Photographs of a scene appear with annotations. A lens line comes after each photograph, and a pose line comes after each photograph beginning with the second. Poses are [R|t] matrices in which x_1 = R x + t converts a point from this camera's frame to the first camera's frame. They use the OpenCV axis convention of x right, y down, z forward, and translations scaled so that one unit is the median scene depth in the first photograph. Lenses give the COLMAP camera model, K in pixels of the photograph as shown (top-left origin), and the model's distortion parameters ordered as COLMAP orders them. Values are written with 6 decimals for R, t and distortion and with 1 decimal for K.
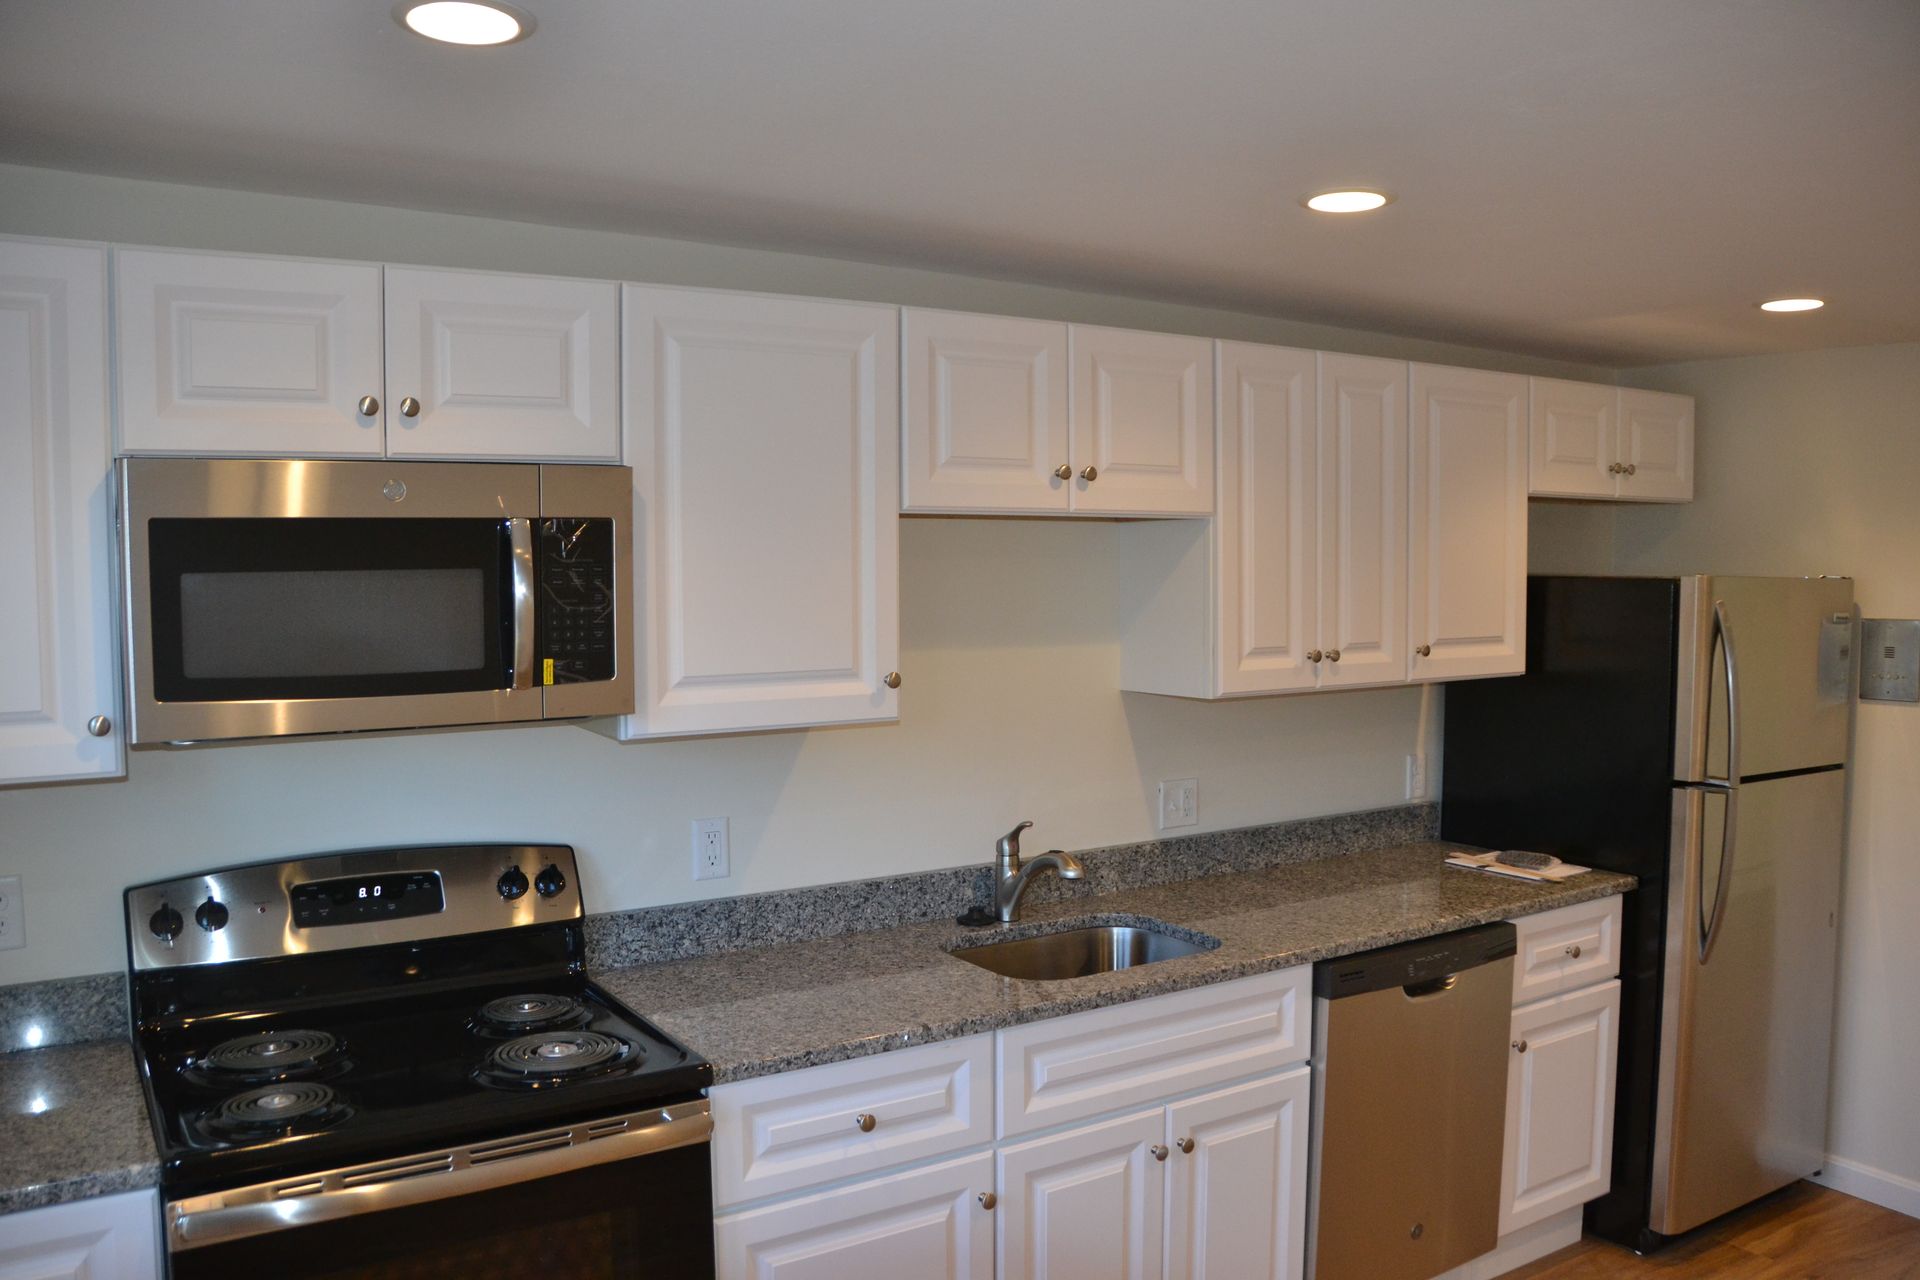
lens RADIAL K [[1515.7, 0, 960.7], [0, 1515.7, 656.0], [0, 0, 1]] dist [-0.161533, 0.109555]
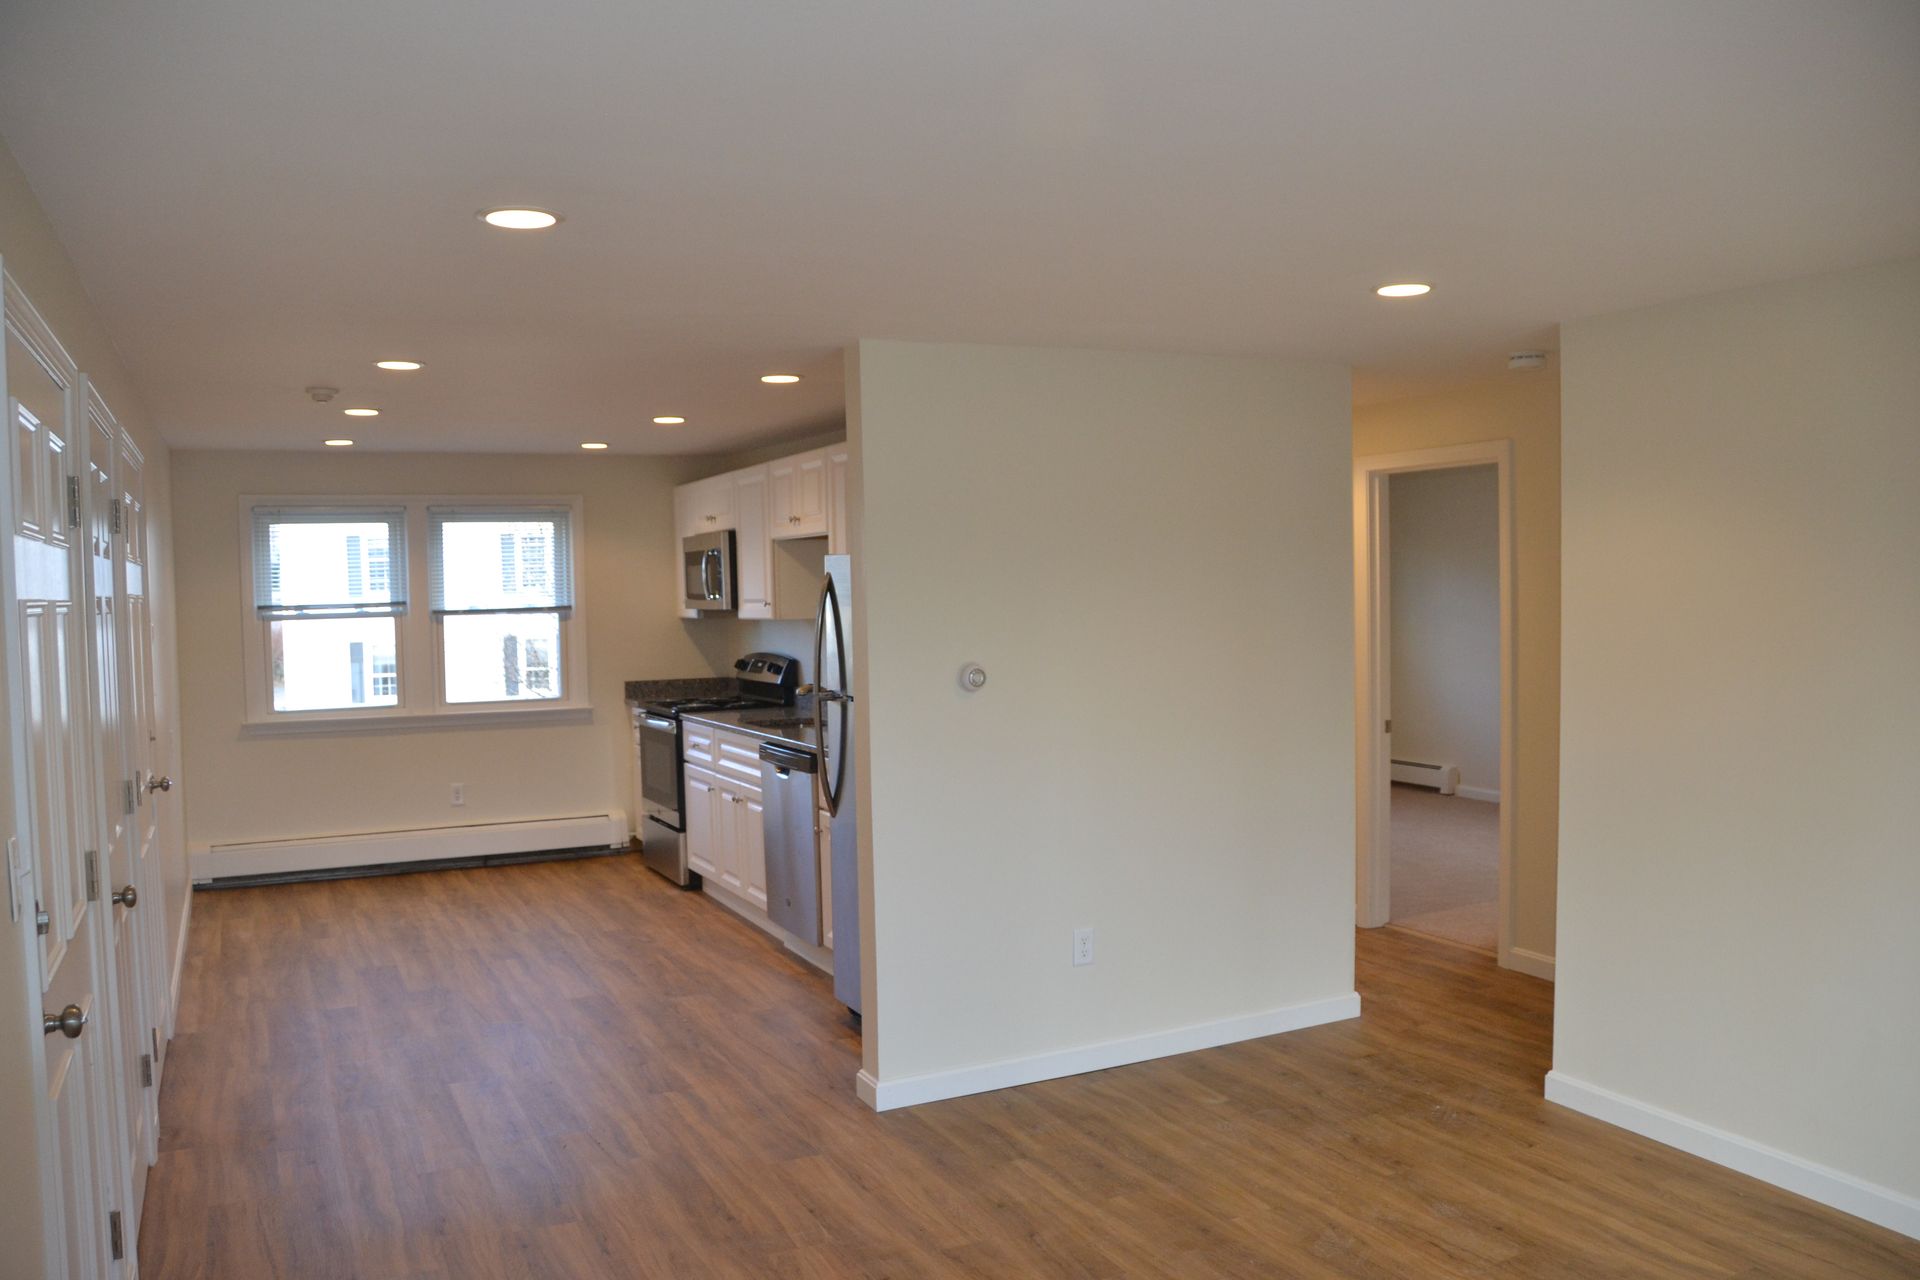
lens RADIAL K [[1515.7, 0, 960.7], [0, 1515.7, 656.0], [0, 0, 1]] dist [-0.161533, 0.109555]
pose [[-0.110047, 0.052129, -0.992558, 2.143193], [-0.041362, 0.997518, 0.056975, -0.048729], [0.993065, 0.047324, -0.107618, 1.368804]]
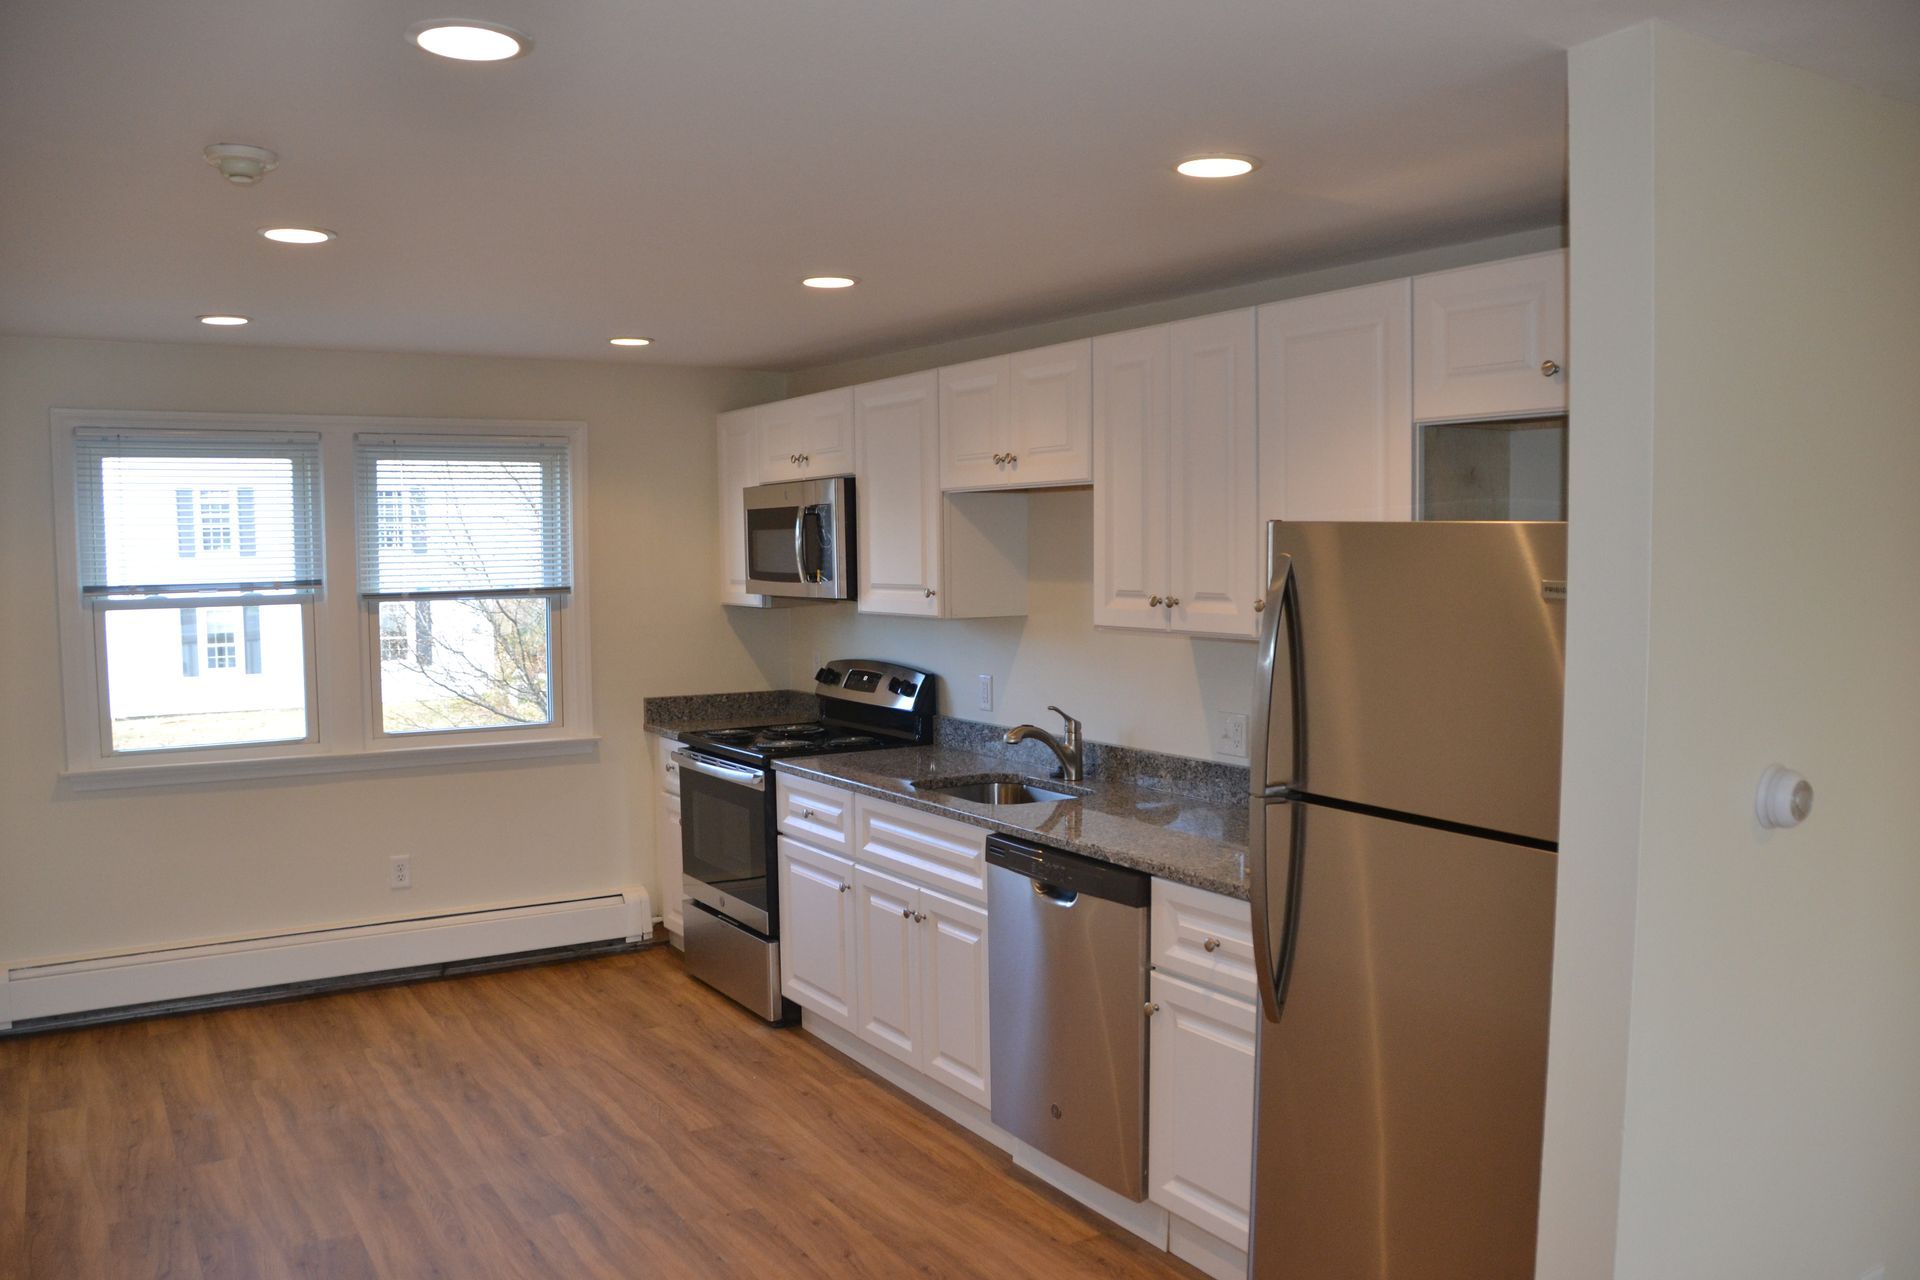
lens RADIAL K [[1515.7, 0, 960.7], [0, 1515.7, 656.0], [0, 0, 1]] dist [-0.161533, 0.109555]
pose [[-0.005477, 0.076582, -0.997048, 1.377433], [-0.053901, 0.995591, 0.076766, -0.038105], [0.998531, 0.054162, -0.001325, 0.877301]]
